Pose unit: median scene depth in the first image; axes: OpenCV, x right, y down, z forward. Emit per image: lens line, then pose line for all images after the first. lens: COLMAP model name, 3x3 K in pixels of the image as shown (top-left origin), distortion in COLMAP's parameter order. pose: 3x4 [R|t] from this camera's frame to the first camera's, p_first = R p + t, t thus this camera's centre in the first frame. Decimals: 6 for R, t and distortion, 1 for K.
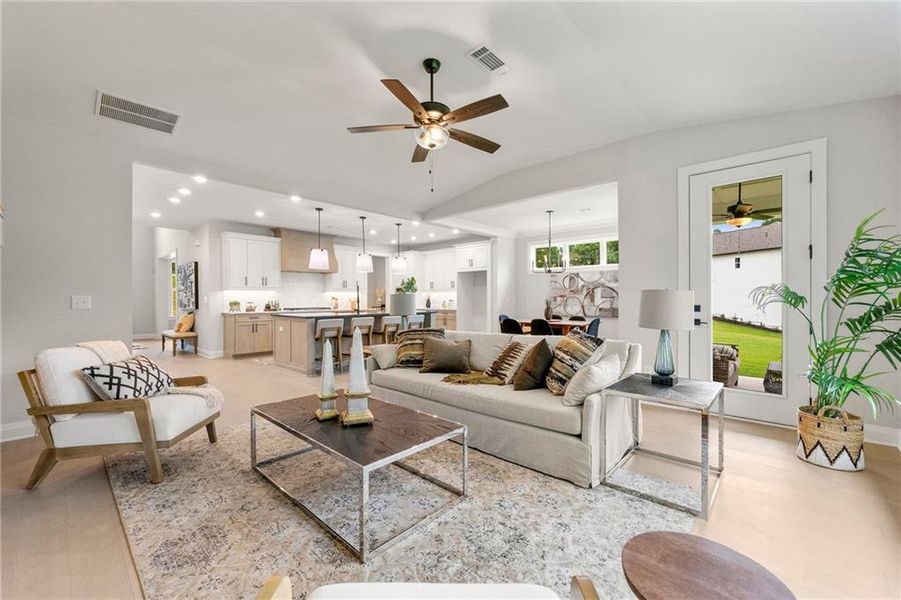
lens RADIAL K [[361.9, 0, 462.1], [0, 361.9, 298.5], [0, 0, 1]] dist [0.000070, -0.000098]
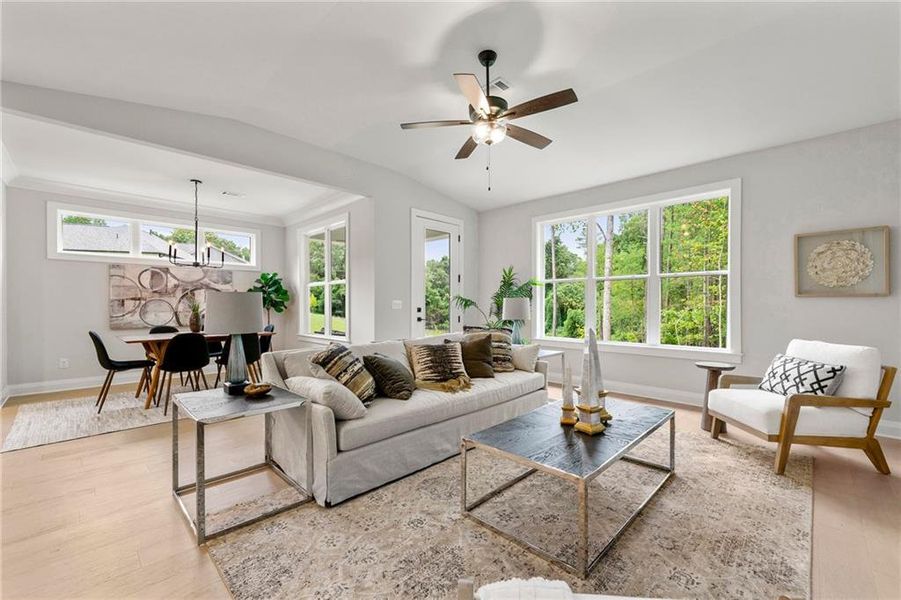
lens RADIAL K [[361.9, 0, 462.1], [0, 361.9, 298.5], [0, 0, 1]] dist [0.000070, -0.000098]
pose [[0.048110, 0.019591, 0.998650, -0.769496], [-0.002478, 0.999807, -0.019495, 0.009775], [-0.998839, -0.001536, 0.048150, 0.753960]]
